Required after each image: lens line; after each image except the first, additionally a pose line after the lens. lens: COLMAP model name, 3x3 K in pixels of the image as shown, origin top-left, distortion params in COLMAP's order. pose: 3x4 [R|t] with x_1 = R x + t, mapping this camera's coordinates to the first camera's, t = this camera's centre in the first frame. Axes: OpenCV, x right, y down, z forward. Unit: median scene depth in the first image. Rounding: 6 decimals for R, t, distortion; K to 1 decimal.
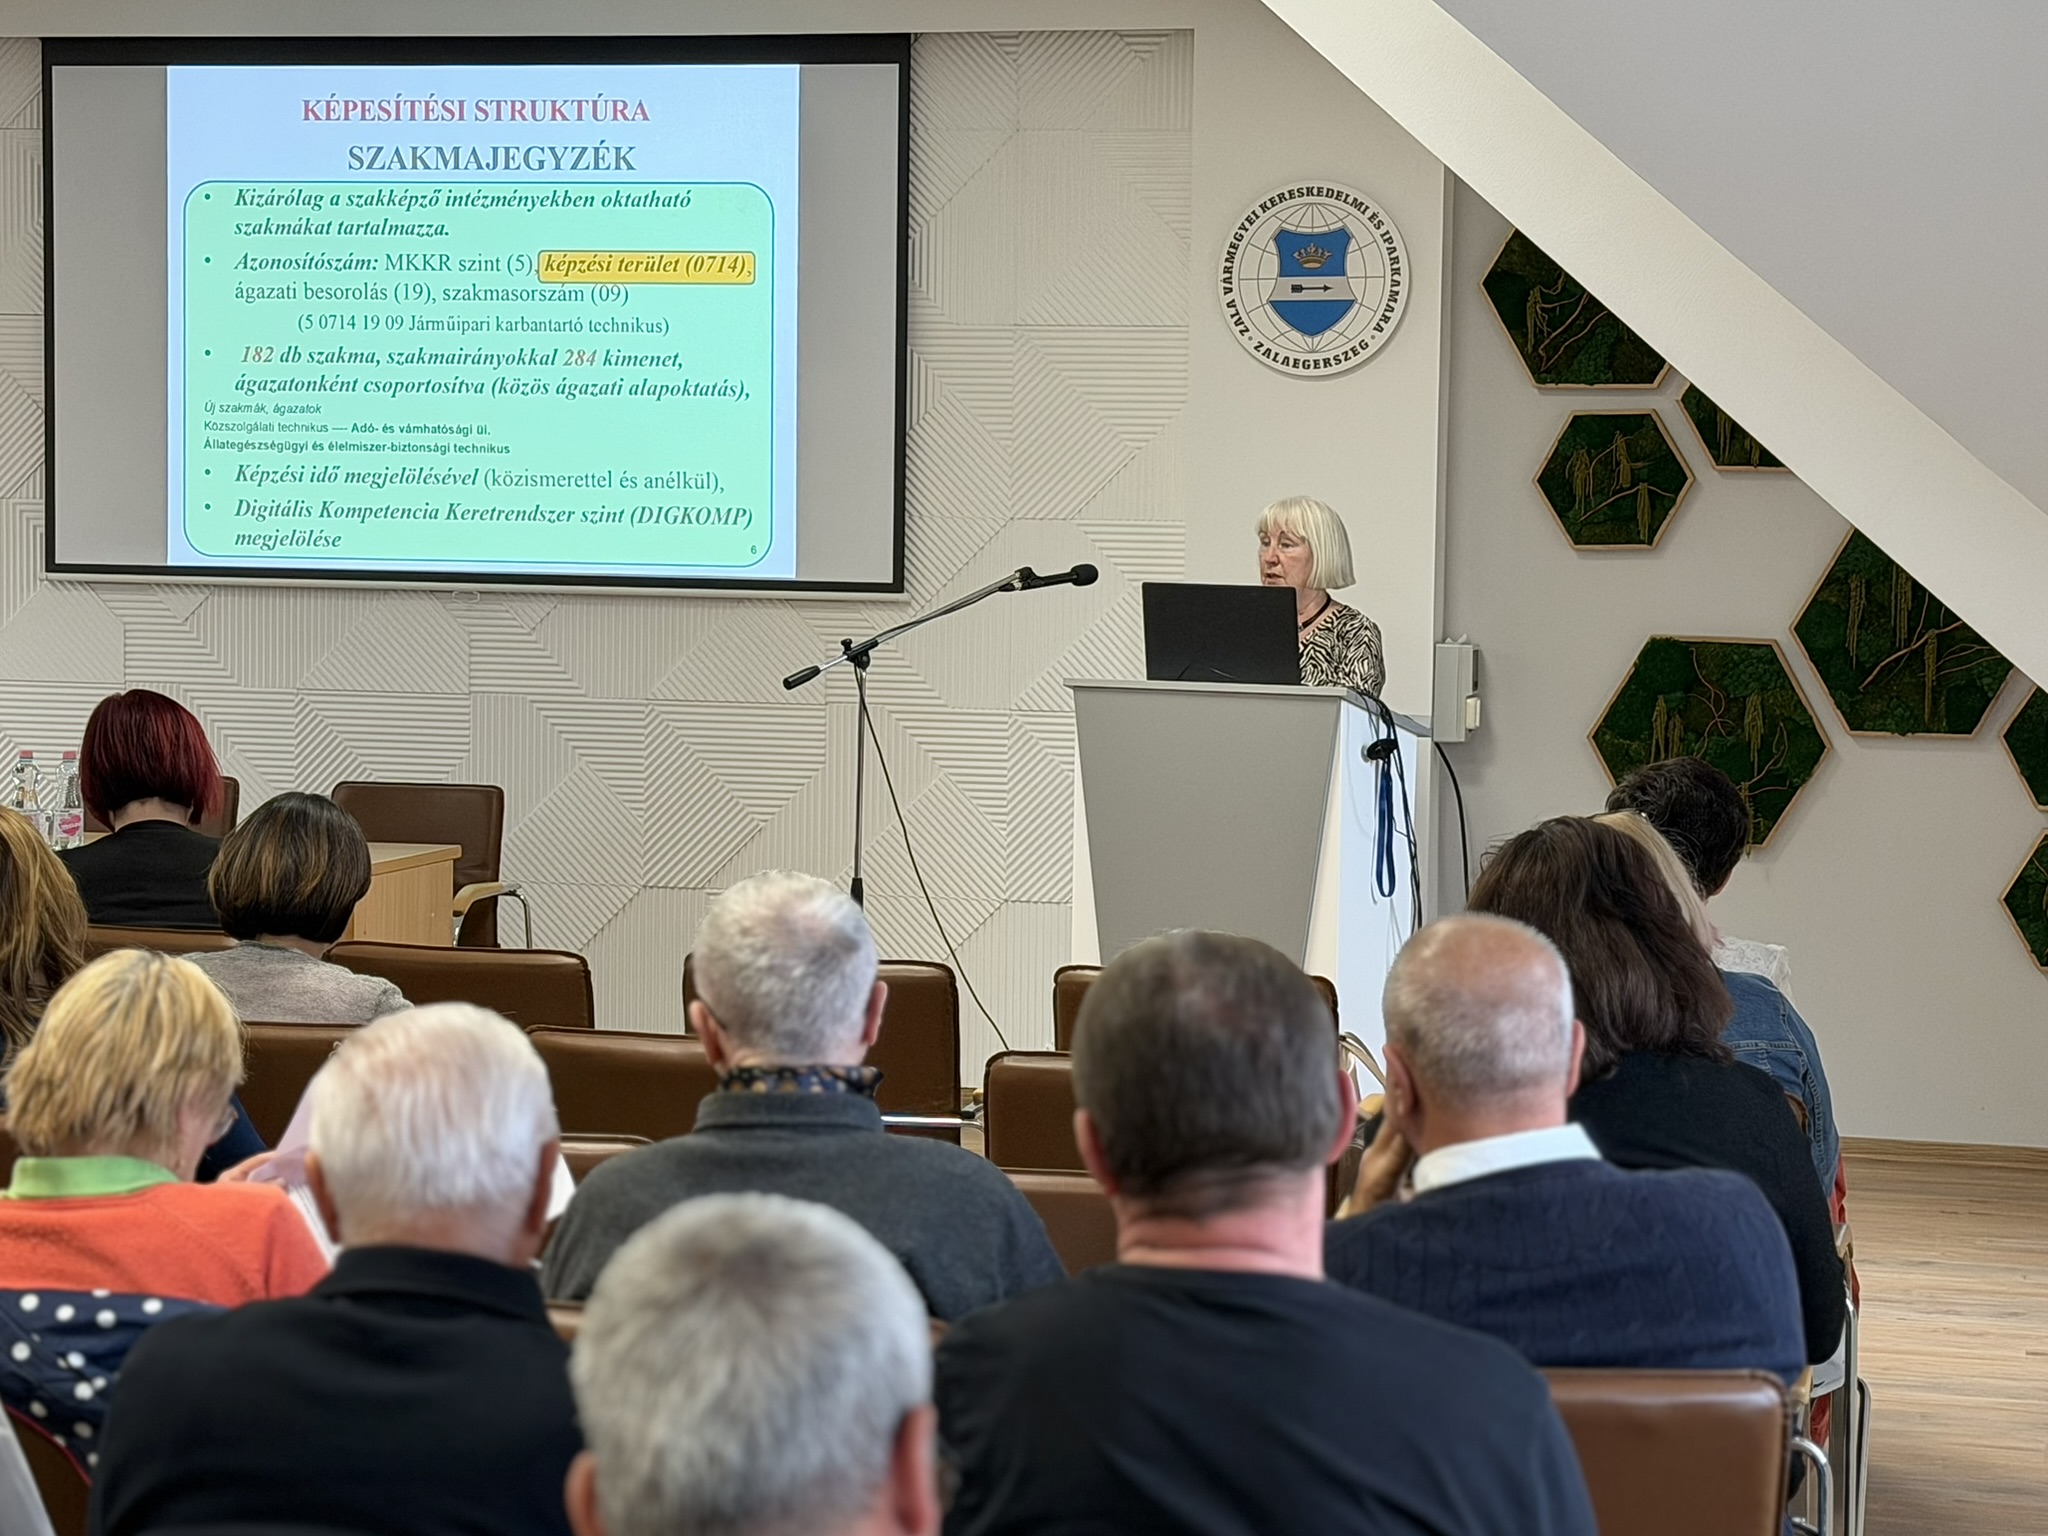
lens RADIAL K [[4450.6, 0, 996.8], [0, 4450.6, 799.5], [0, 0, 1]] dist [0.272227, 0.000000]
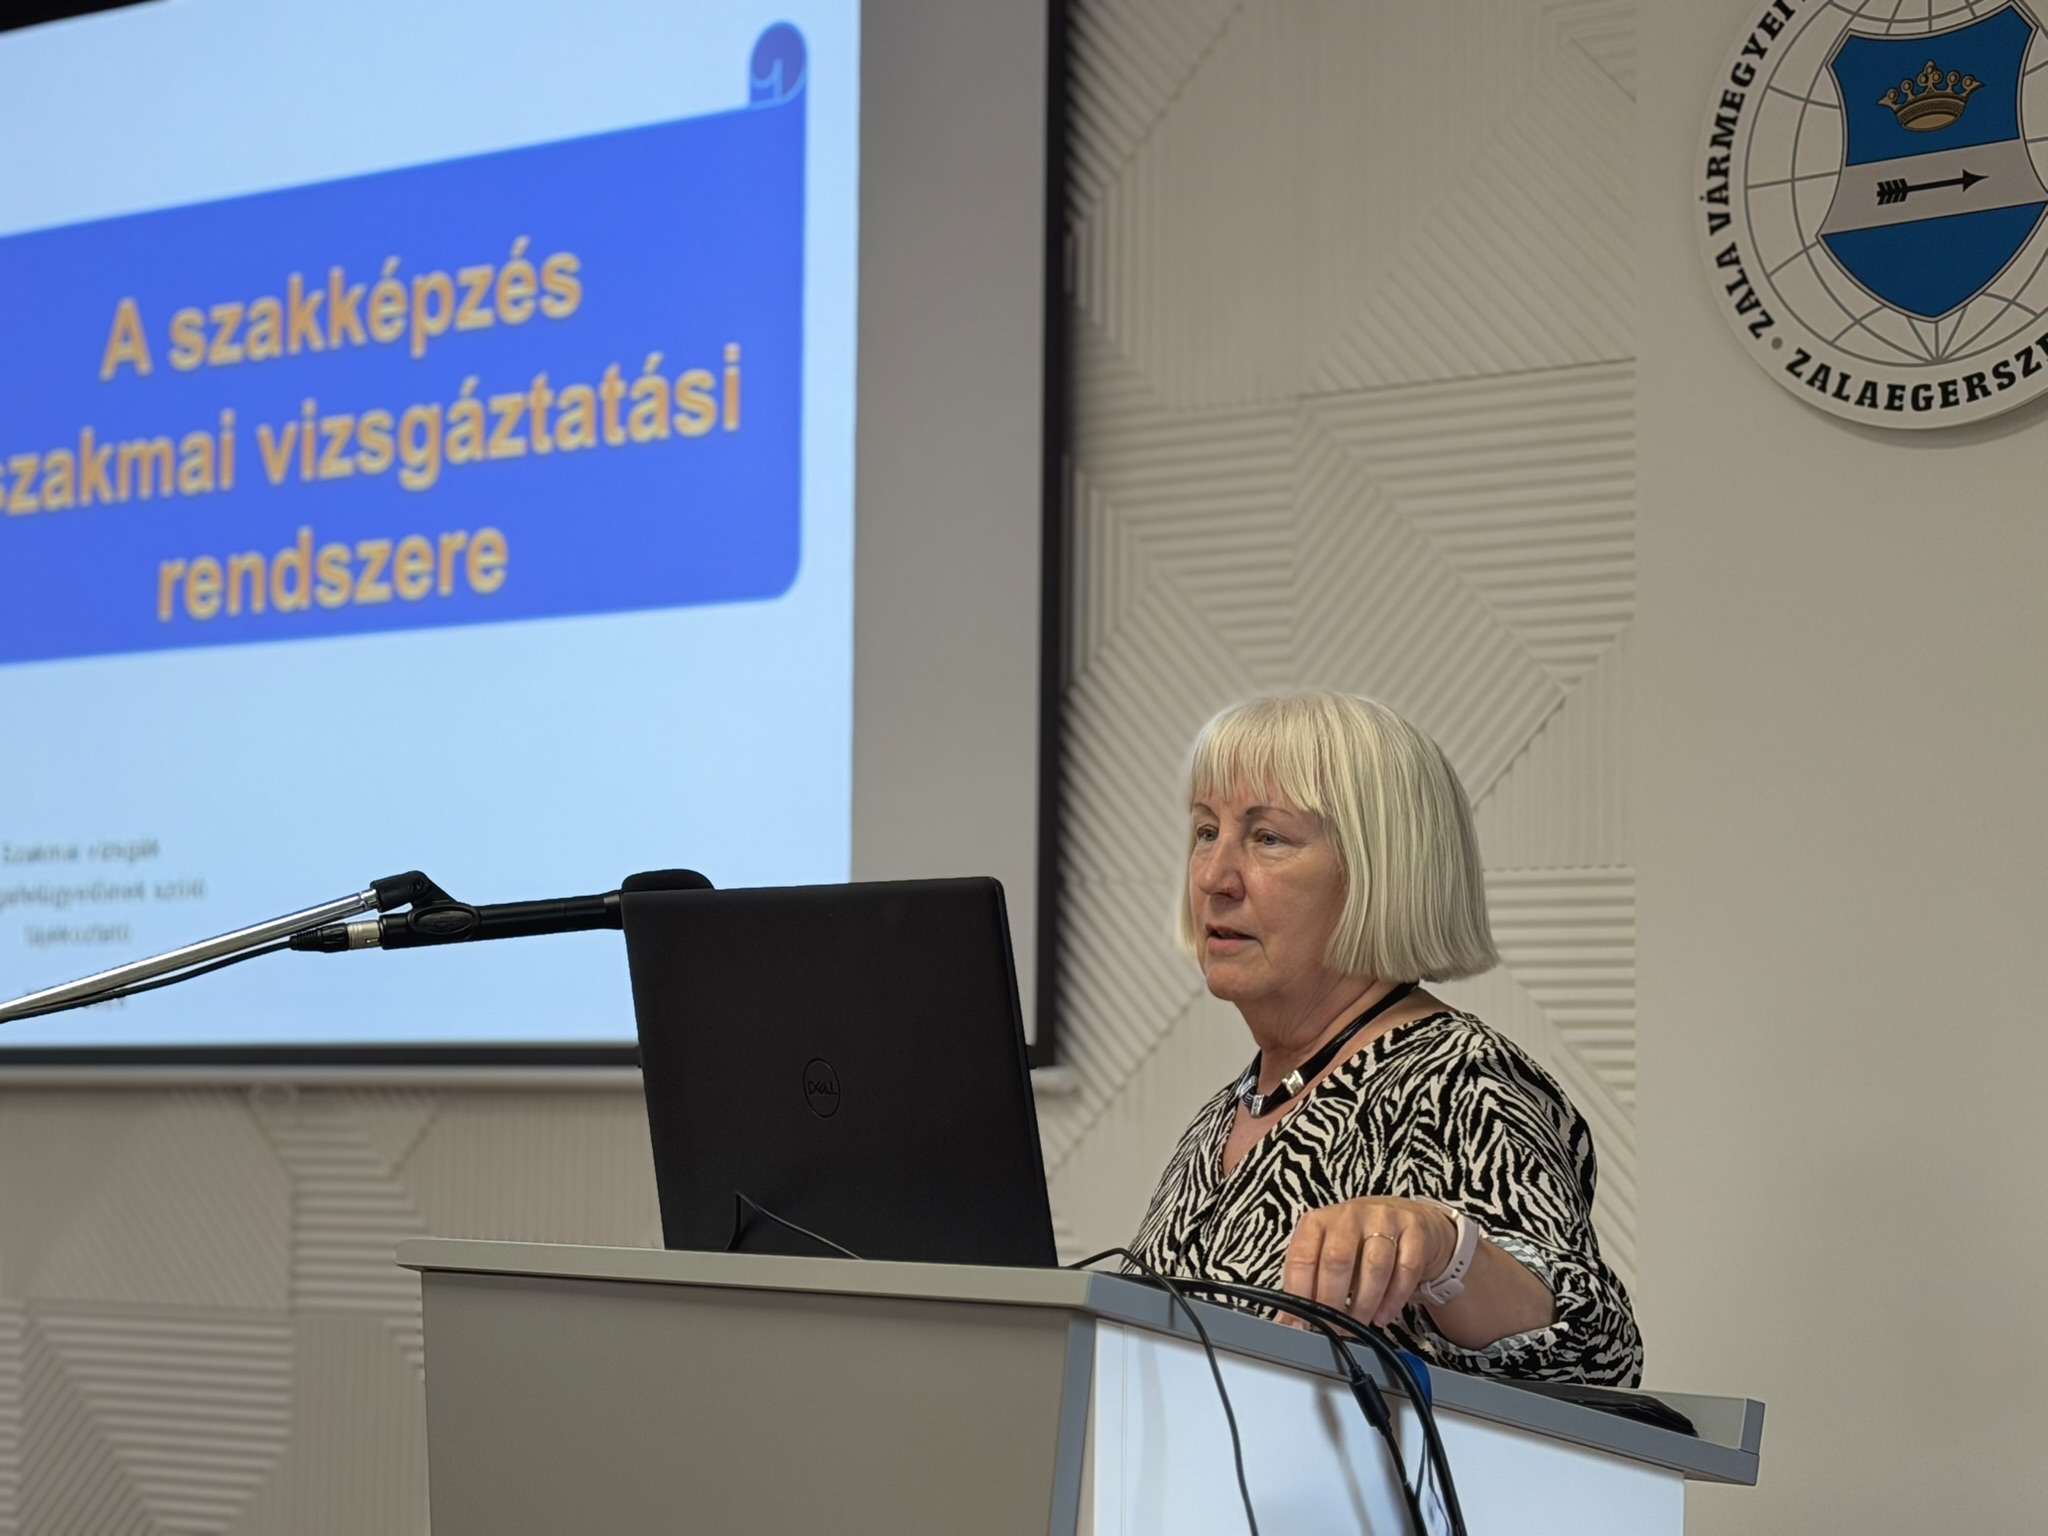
lens RADIAL K [[4427.6, 0, 1041.9], [0, 4427.6, 766.4], [0, 0, 1]] dist [0.174137, 0.000000]
pose [[0.915512, -0.035516, -0.400721, 0.146202], [-0.027001, 0.988424, -0.149292, -0.013707], [0.401384, 0.147499, 0.903955, 0.656165]]
